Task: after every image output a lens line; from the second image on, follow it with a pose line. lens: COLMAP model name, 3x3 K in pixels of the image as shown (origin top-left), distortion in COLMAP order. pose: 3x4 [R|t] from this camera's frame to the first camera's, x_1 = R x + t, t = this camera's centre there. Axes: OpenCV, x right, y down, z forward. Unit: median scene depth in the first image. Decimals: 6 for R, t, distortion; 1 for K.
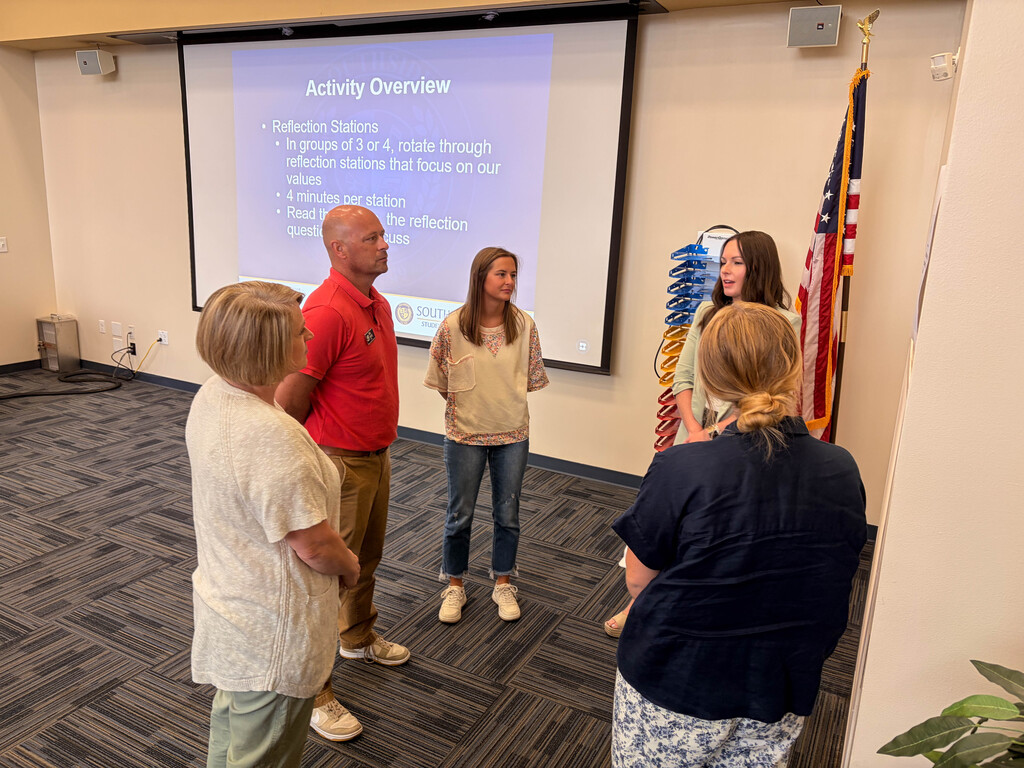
lens RADIAL K [[779.4, 0, 513.4], [0, 779.4, 383.1], [0, 0, 1]] dist [-0.008641, -0.005622]
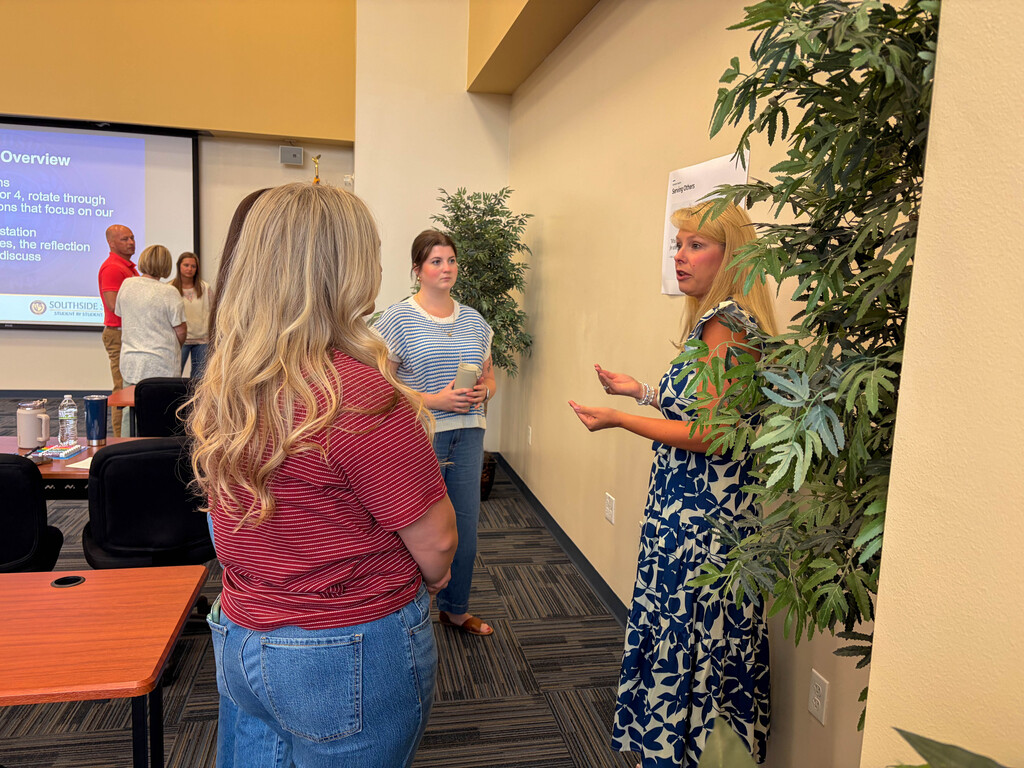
lens RADIAL K [[779.4, 0, 512.5], [0, 779.4, 382.6], [0, 0, 1]] dist [-0.008641, -0.005622]
pose [[0.770686, -0.092405, 0.630480, -0.414990], [0.141891, 0.989474, -0.028424, 0.236883], [-0.621217, 0.111365, 0.775685, -0.733606]]
